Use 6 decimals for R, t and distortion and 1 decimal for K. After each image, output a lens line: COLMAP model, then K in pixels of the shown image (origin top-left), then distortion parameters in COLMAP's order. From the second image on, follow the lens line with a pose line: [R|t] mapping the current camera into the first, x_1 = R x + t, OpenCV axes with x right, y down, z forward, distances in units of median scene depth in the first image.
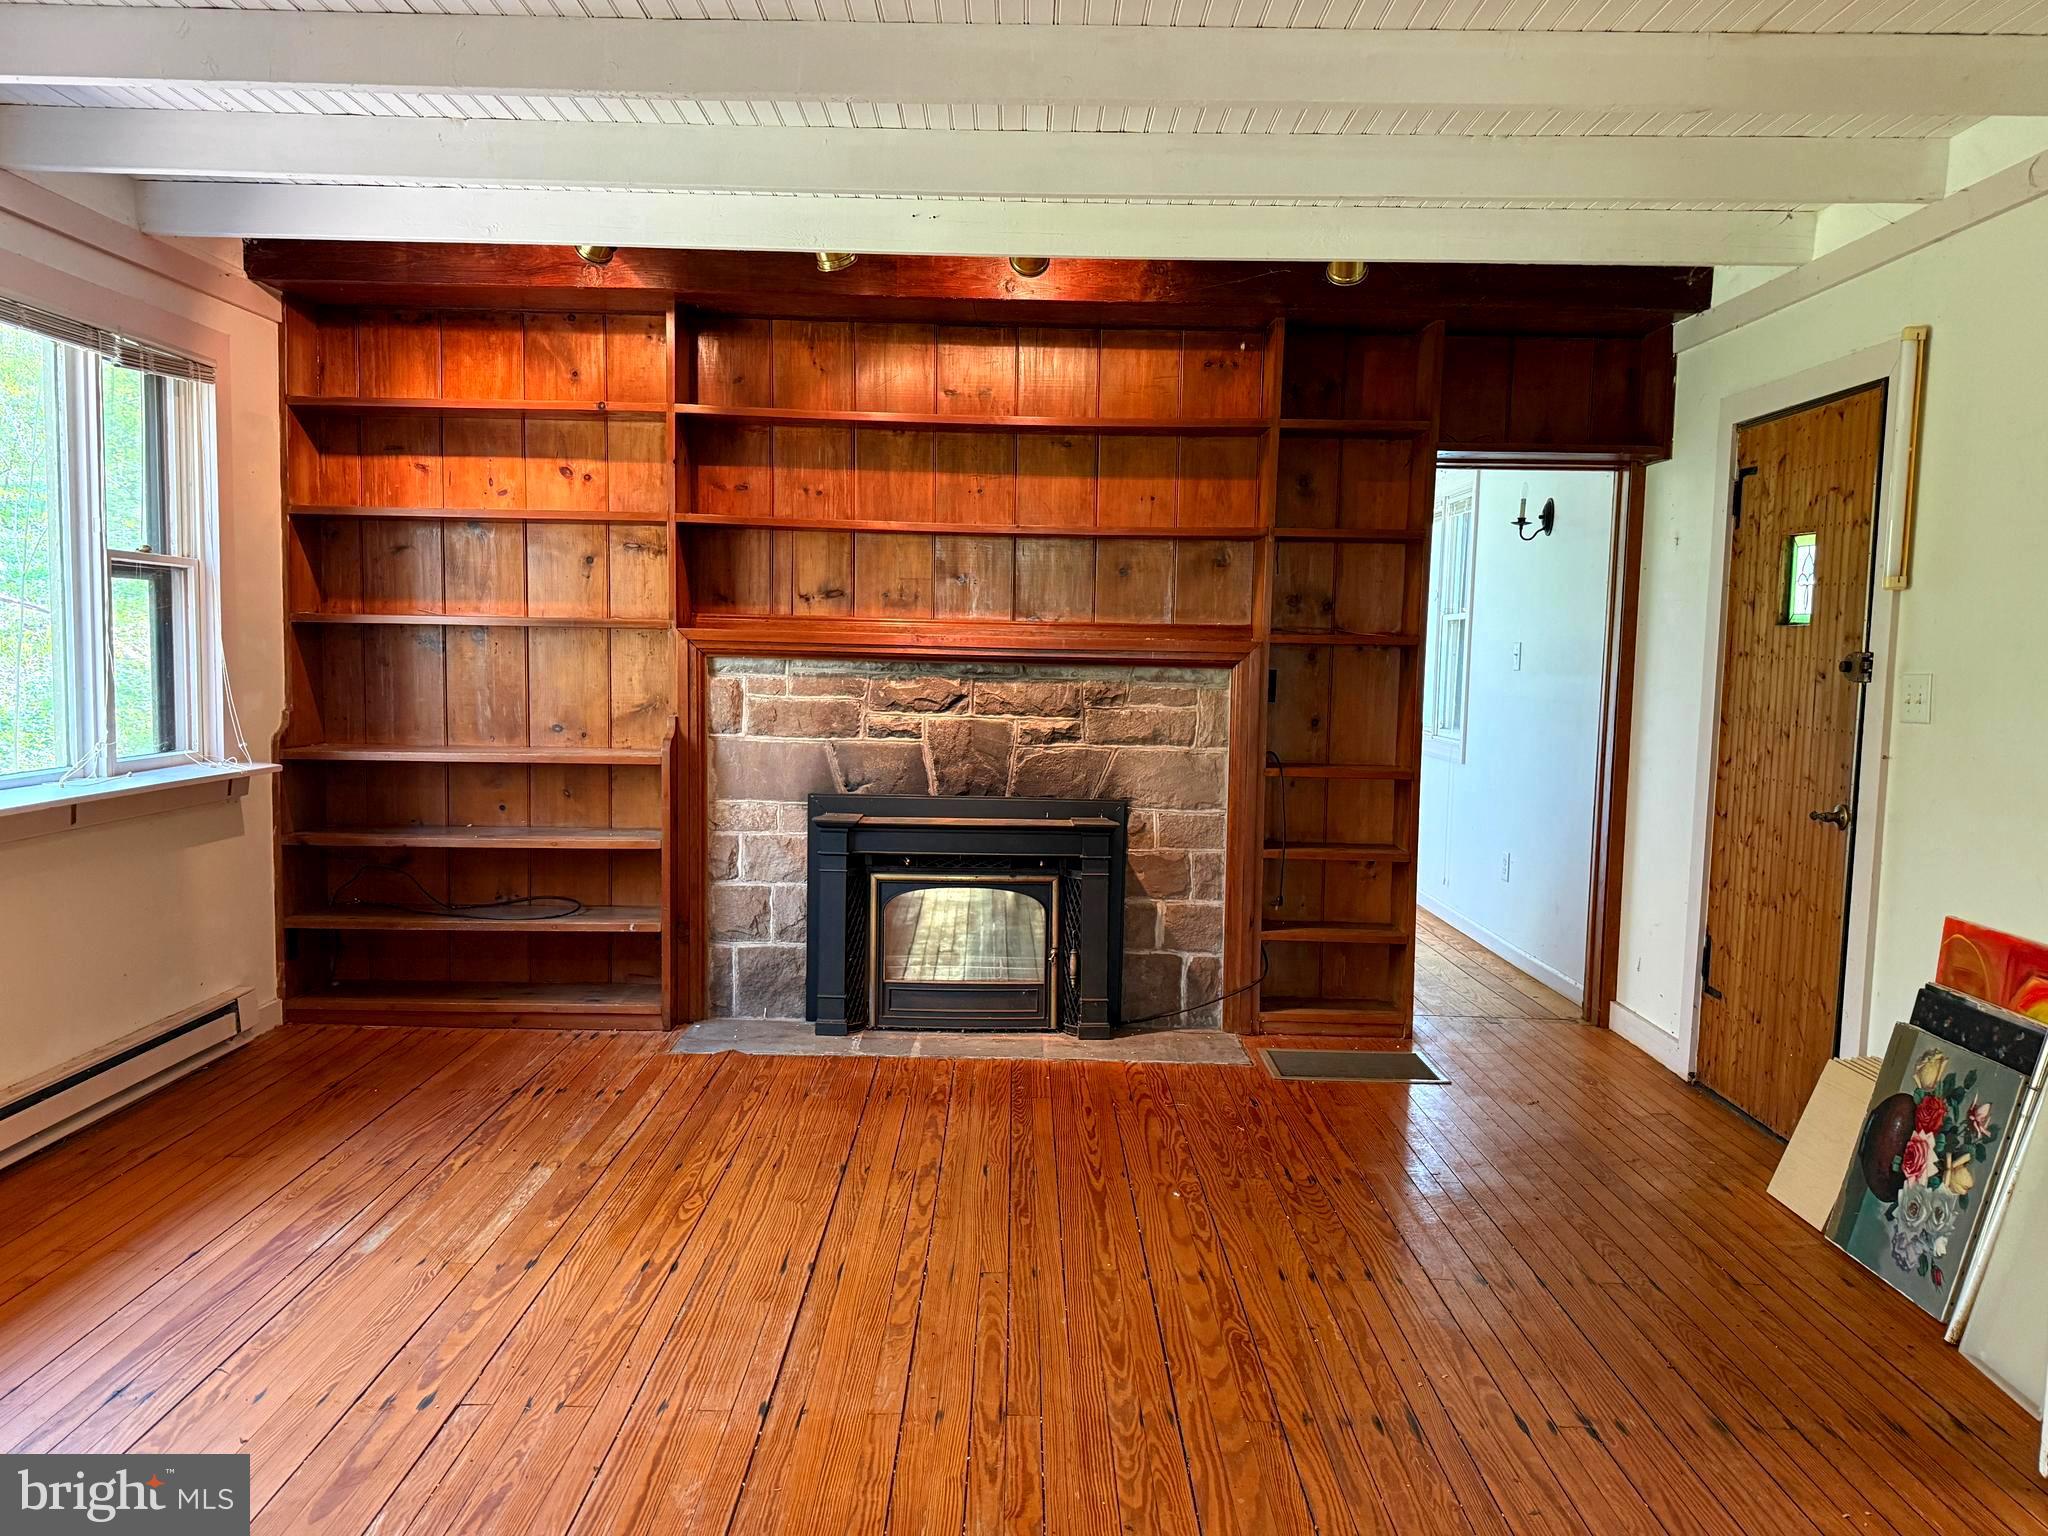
lens RADIAL K [[1550.5, 0, 1027.2], [0, 1550.5, 758.1], [0, 0, 1]] dist [0.051155, -0.037594]
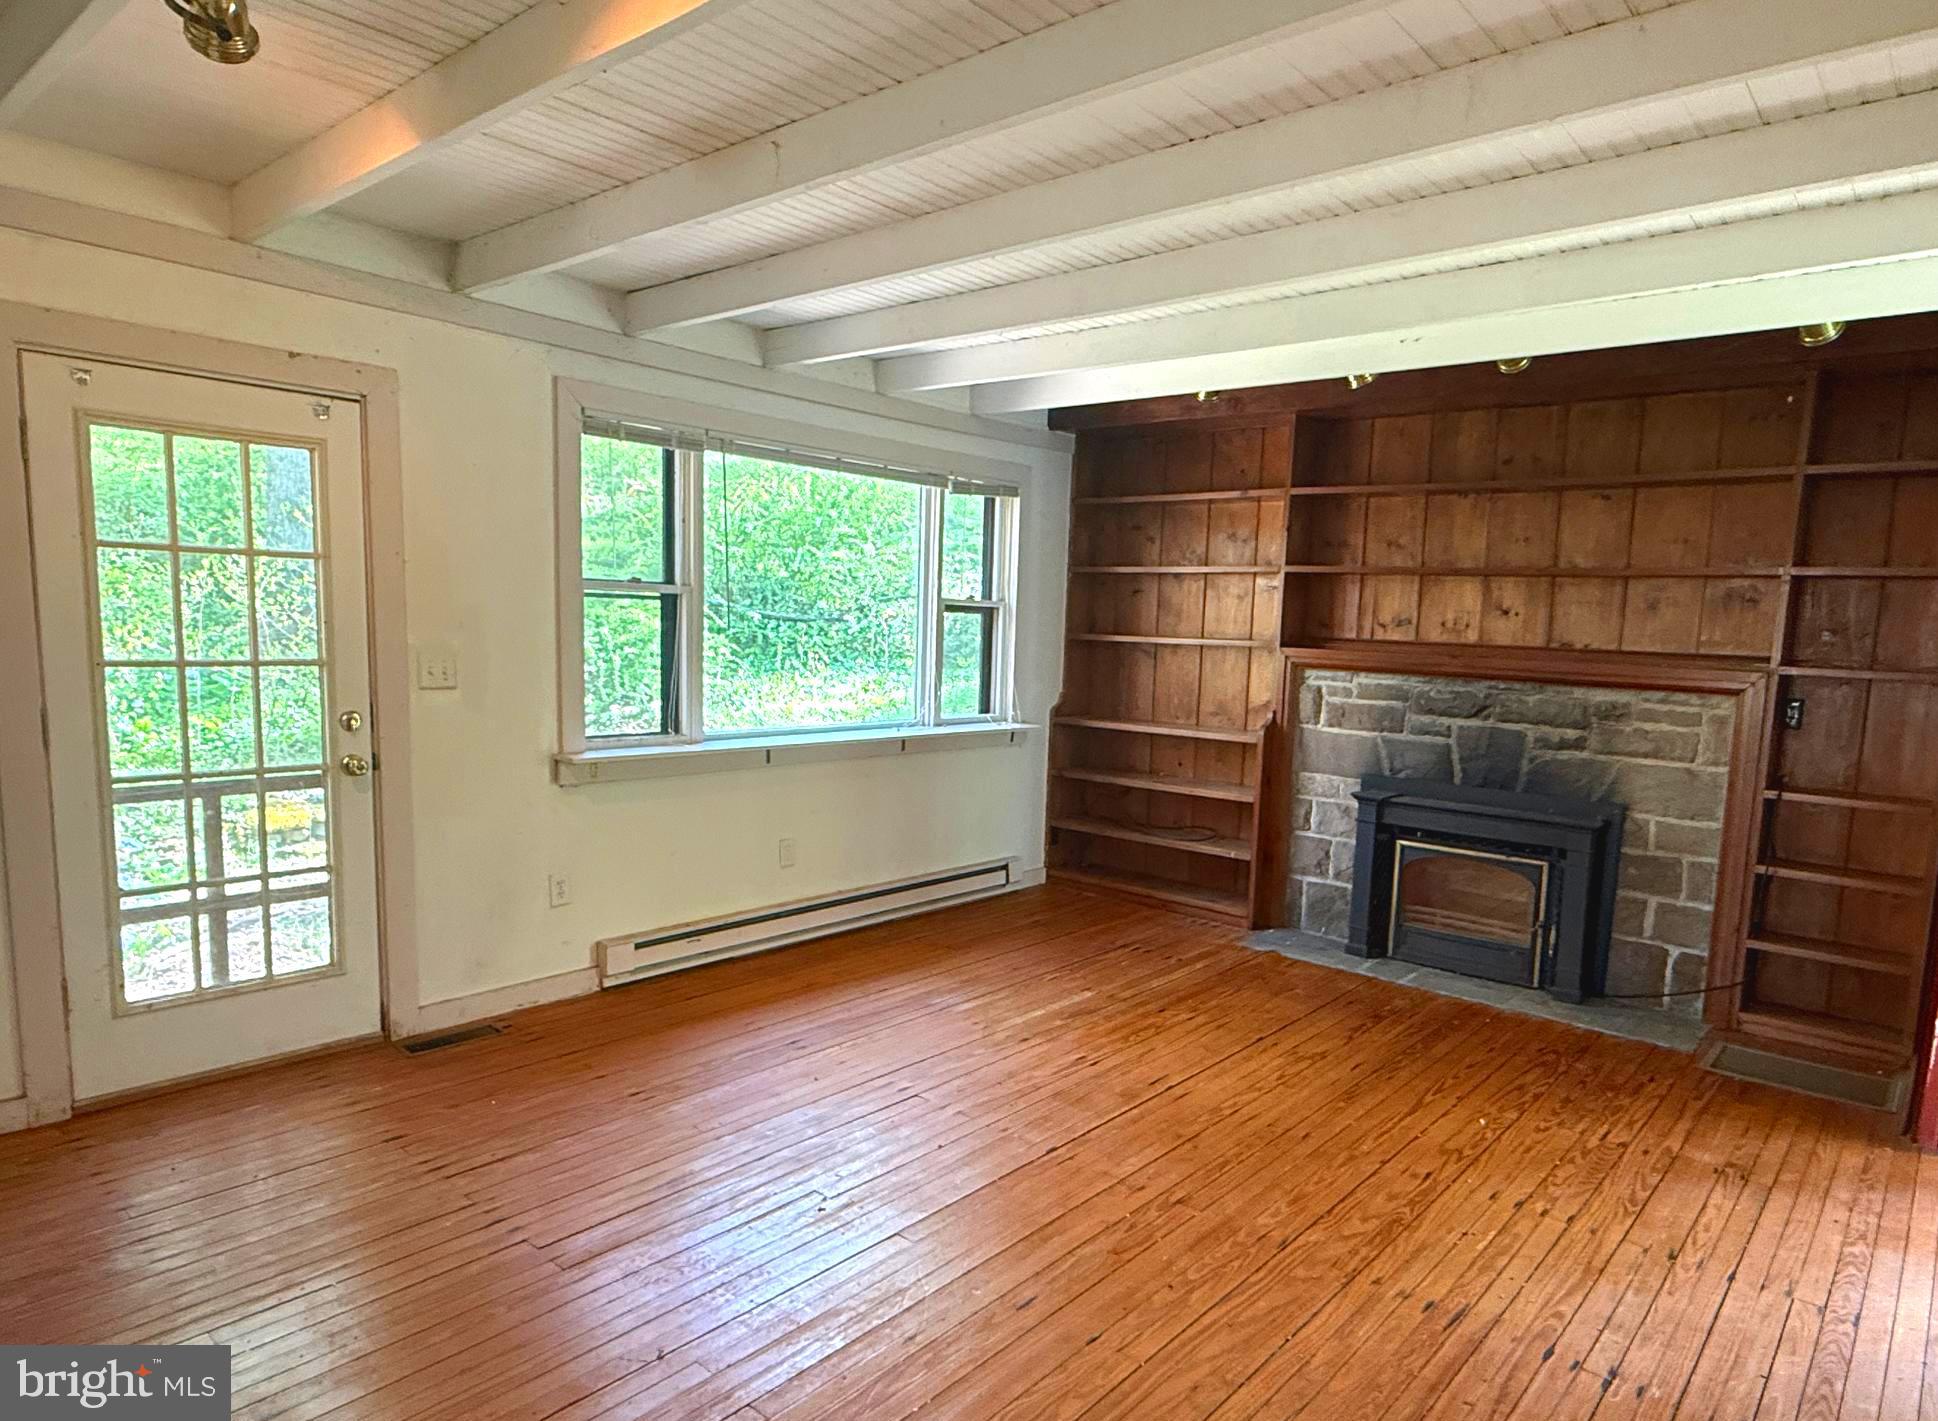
lens RADIAL K [[1176.8, 0, 969.1], [0, 1176.8, 728.3], [0, 0, 1]] dist [0.000688, -0.000487]
pose [[0.748479, 0.068890, -0.659570, 0.271893], [-0.070893, 0.997202, 0.023705, -0.015920], [0.659358, 0.029016, 0.751269, 0.018940]]
